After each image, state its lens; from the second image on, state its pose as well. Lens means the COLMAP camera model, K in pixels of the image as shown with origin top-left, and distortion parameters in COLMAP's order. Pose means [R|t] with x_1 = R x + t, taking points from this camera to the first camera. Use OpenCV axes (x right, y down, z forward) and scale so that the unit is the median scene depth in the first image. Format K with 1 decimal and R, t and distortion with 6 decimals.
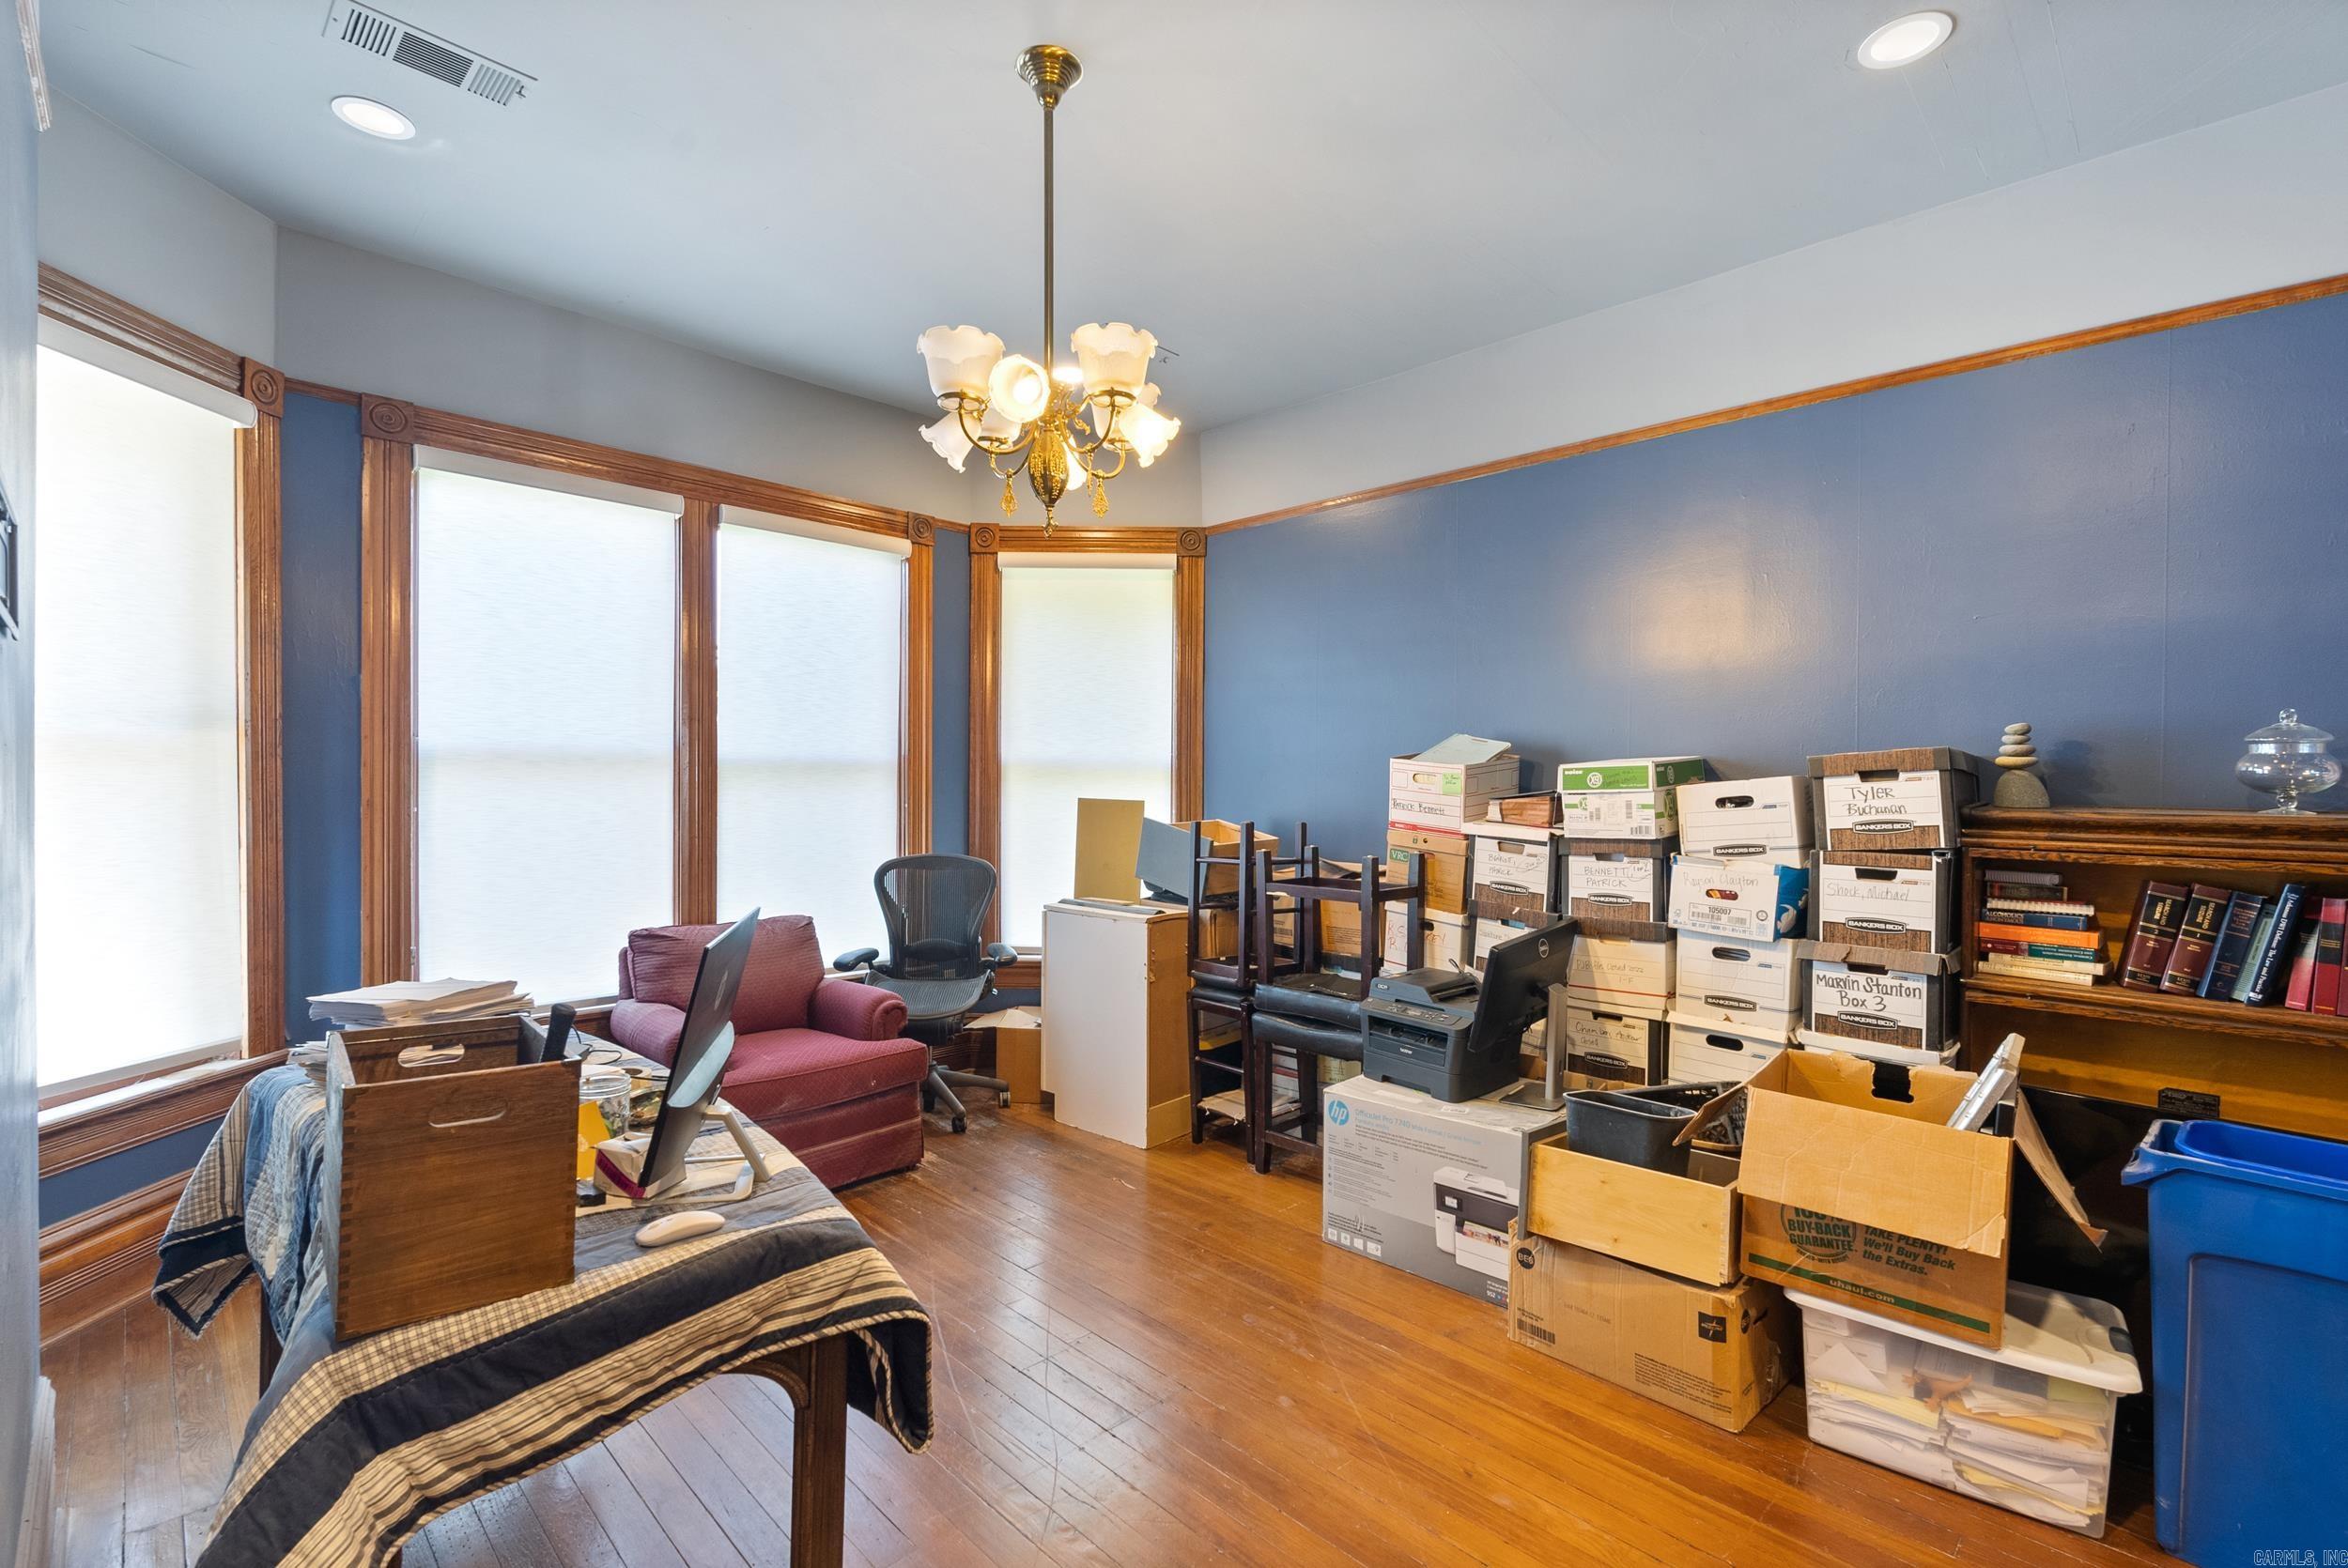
lens RADIAL K [[1061.4, 0, 1179.3], [0, 1061.4, 794.4], [0, 0, 1]] dist [-0.002295, -0.000196]
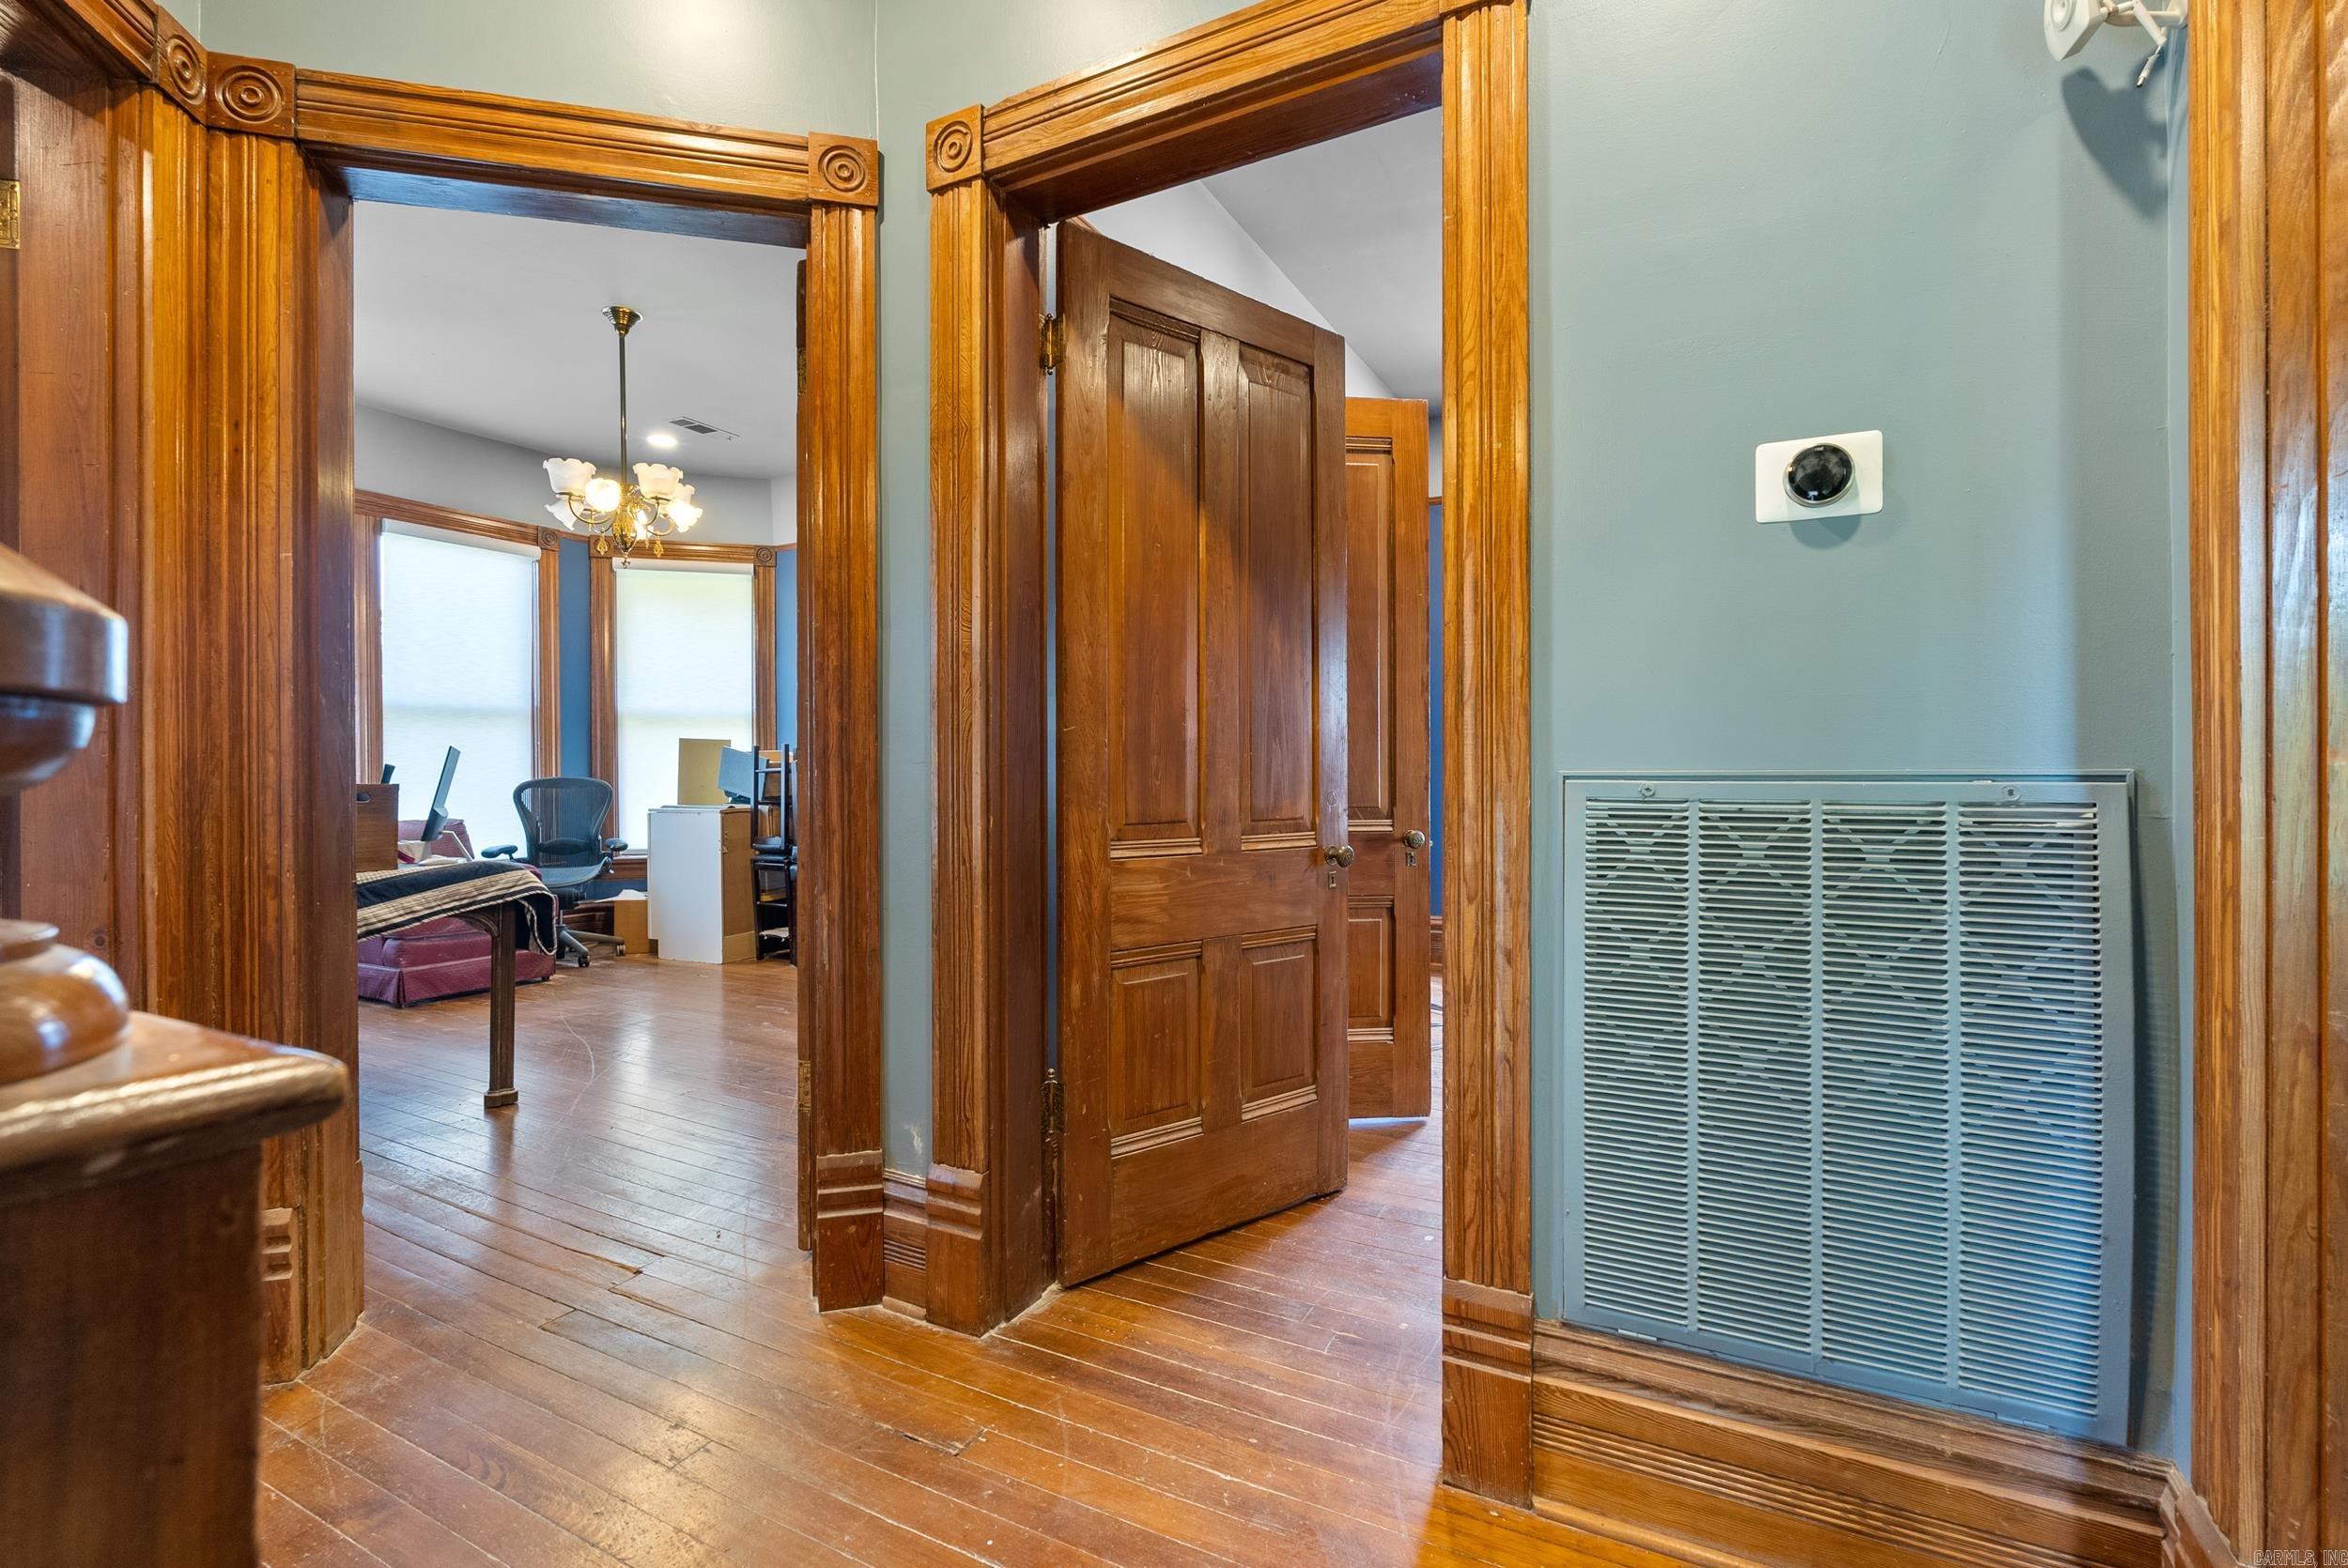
lens RADIAL K [[1061.4, 0, 1175.3], [0, 1061.4, 775.2], [0, 0, 1]] dist [-0.002295, -0.000196]
pose [[0.958200, -0.013489, 0.285782, 0.143777], [0.015140, 0.999879, -0.003567, 0.074742], [-0.285699, 0.007745, 0.958288, -0.568804]]
